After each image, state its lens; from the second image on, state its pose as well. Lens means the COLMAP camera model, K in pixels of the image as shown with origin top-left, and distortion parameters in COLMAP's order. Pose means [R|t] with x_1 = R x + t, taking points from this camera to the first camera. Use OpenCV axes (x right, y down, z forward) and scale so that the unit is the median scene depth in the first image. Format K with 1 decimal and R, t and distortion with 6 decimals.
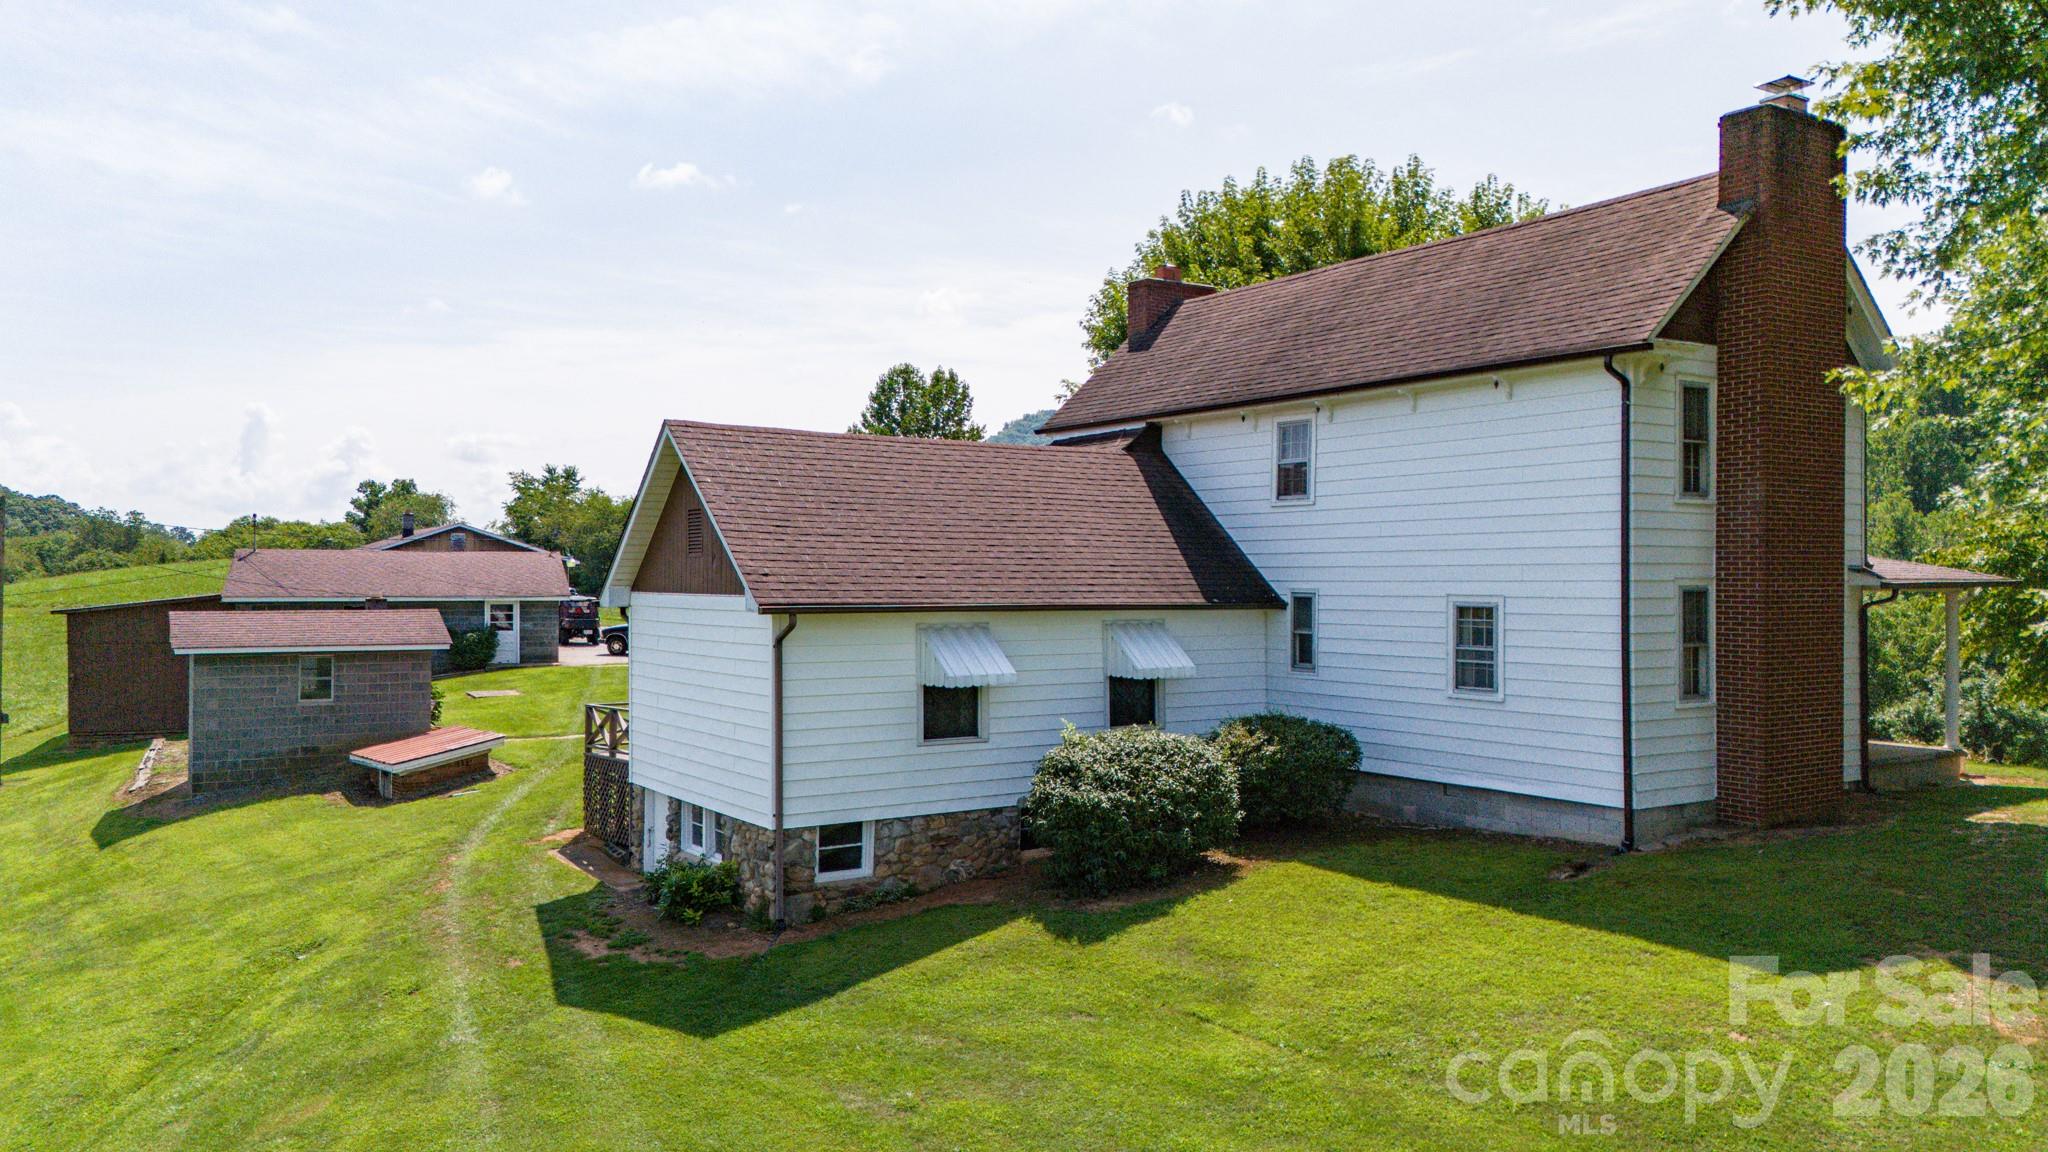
lens RADIAL K [[1529.4, 0, 1024.0], [0, 1529.4, 576.0], [0, 0, 1]] dist [0.068692, -0.087971]
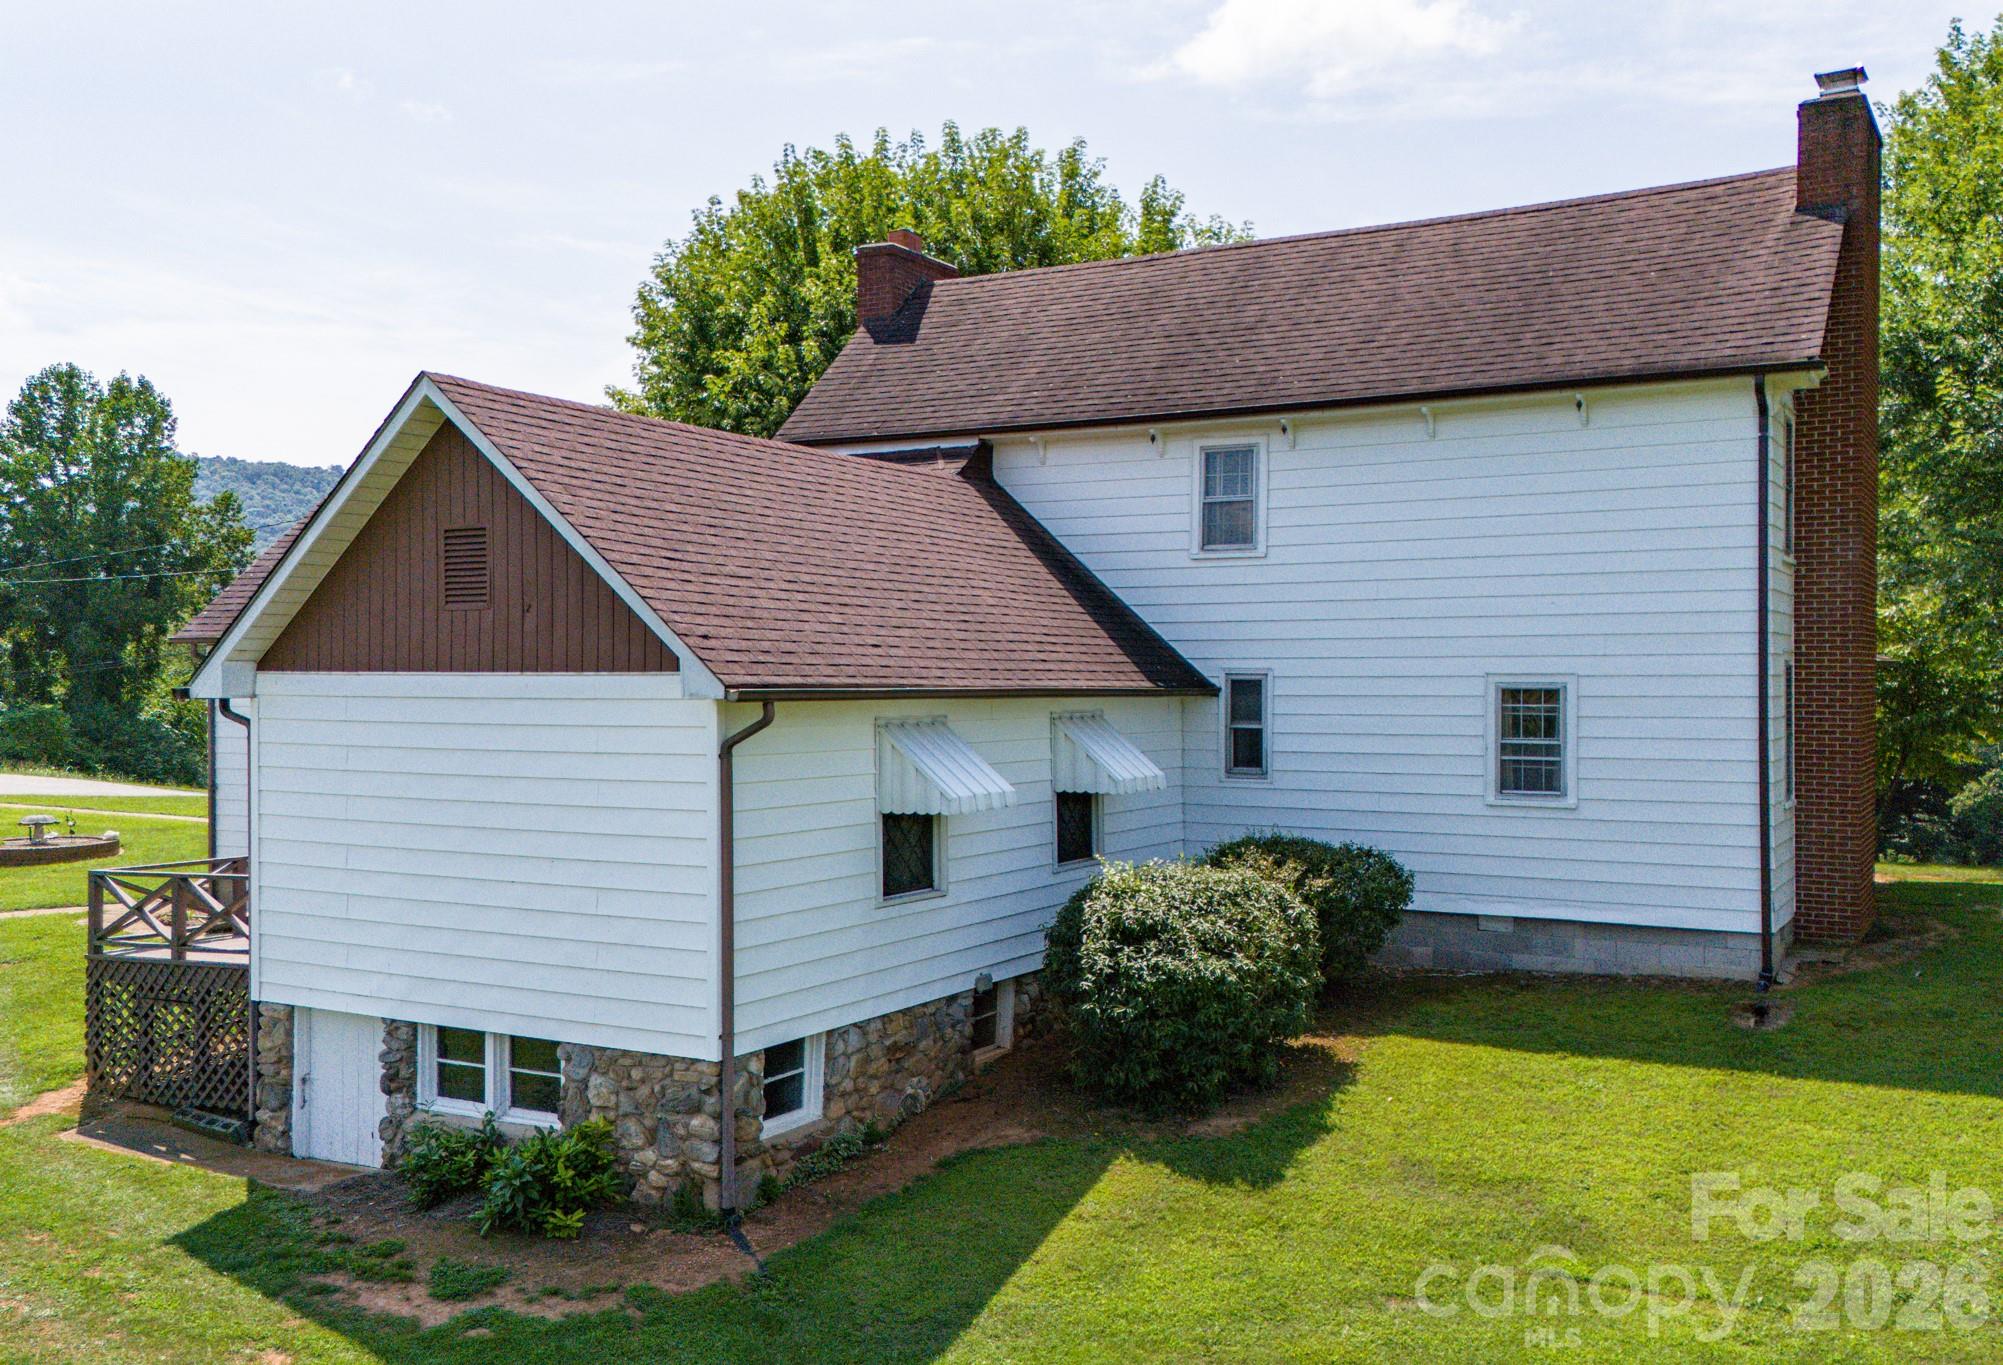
lens RADIAL K [[1800.6, 0, 1001.5], [0, 1800.6, 682.5], [0, 0, 1]] dist [0.037979, -0.000669]
pose [[0.887113, -0.001534, 0.461550, -0.369009], [-0.000482, 0.999991, 0.004250, 0.012828], [-0.461552, -0.003992, 0.887104, 0.301462]]
